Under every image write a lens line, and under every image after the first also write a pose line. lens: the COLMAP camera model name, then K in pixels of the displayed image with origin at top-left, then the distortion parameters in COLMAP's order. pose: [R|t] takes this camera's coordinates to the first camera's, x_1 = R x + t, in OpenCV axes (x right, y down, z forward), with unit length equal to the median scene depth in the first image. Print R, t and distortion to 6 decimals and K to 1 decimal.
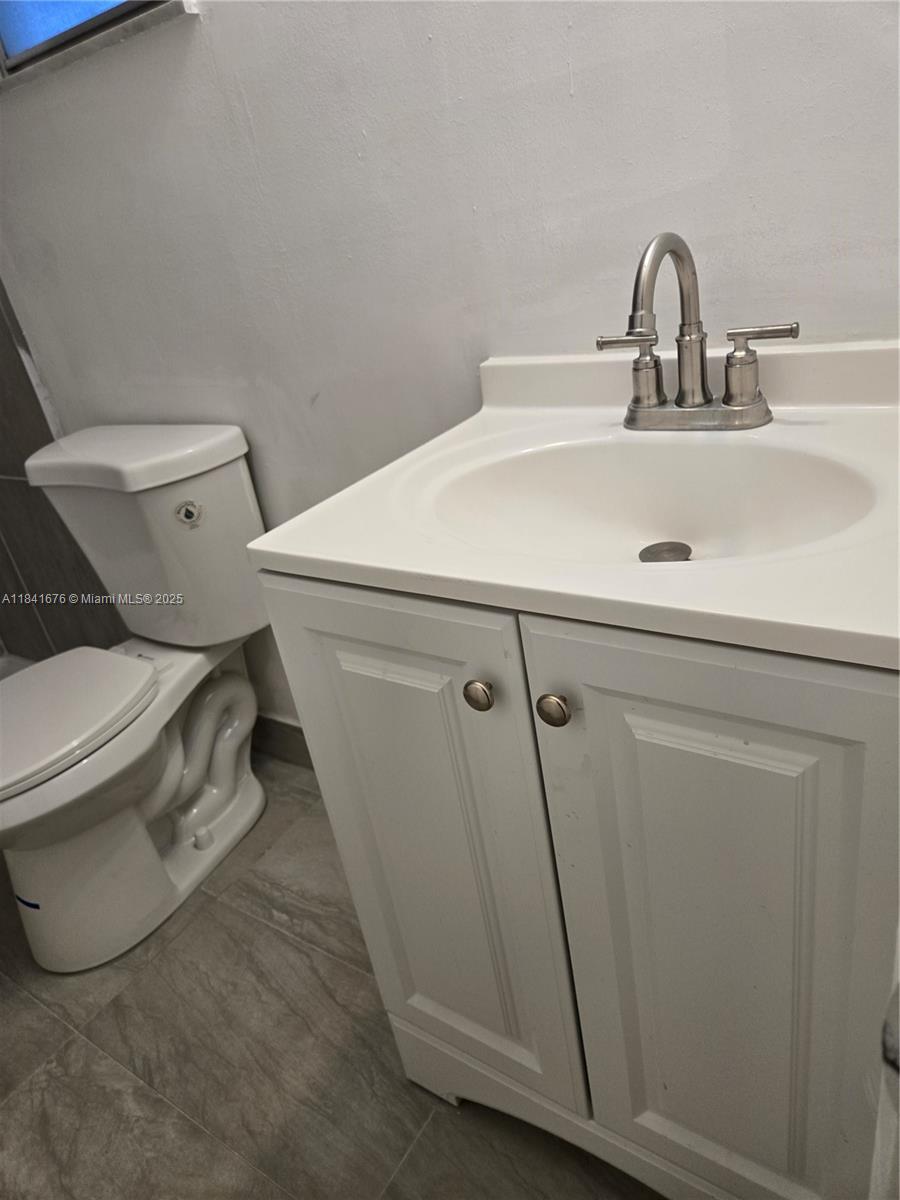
lens RADIAL K [[794.2, 0, 438.2], [0, 794.2, 589.9], [0, 0, 1]] dist [0.056327, -0.053415]
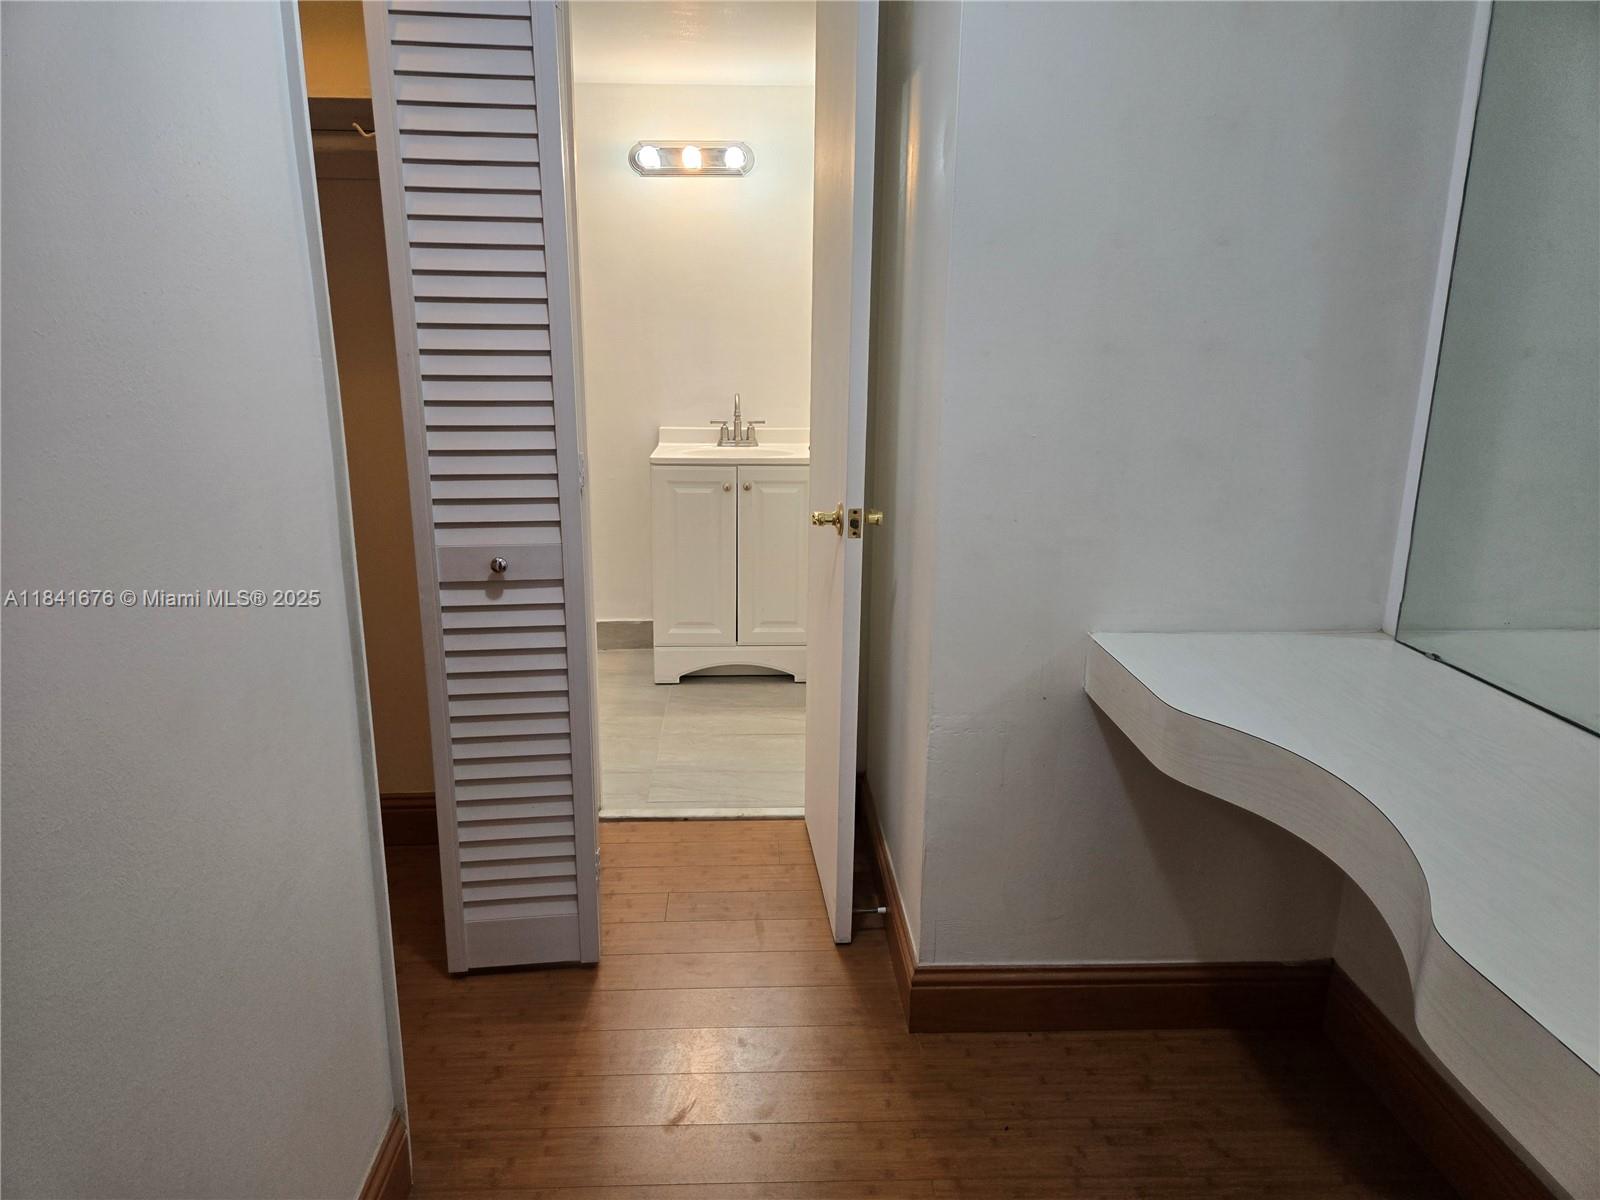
lens RADIAL K [[1058.9, 0, 794.0], [0, 1058.9, 615.2], [0, 0, 1]] dist [0.056327, -0.053415]
pose [[0.777310, 0.022734, 0.628706, -1.634915], [0.131093, 0.971557, -0.197210, 0.997769], [-0.615307, 0.235713, 0.752221, -1.679201]]
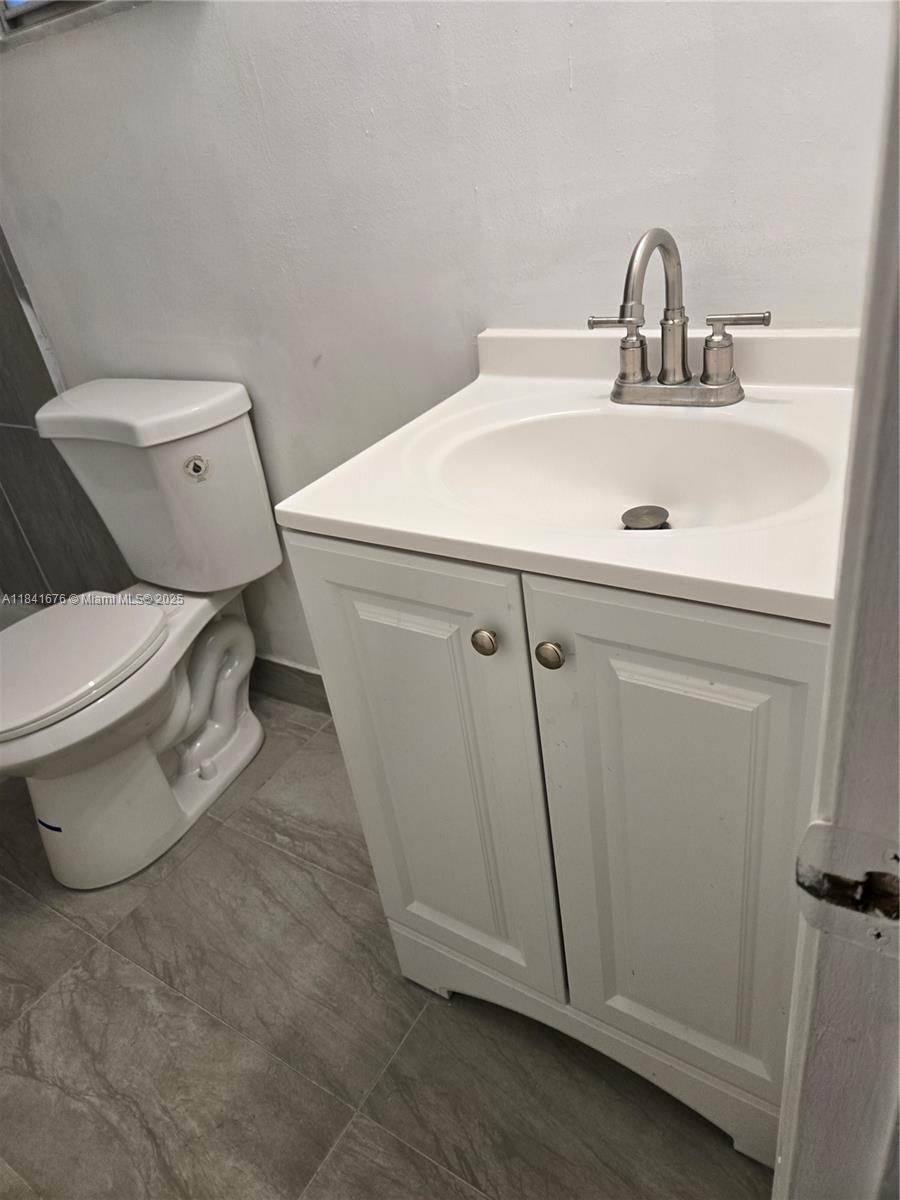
lens RADIAL K [[794.2, 0, 429.5], [0, 794.2, 582.6], [0, 0, 1]] dist [0.056327, -0.053415]
pose [[0.999610, 0.008209, 0.026689, -0.031848], [-0.009891, 0.997932, 0.063517, -0.014139], [-0.026112, -0.063756, 0.997624, -0.077670]]
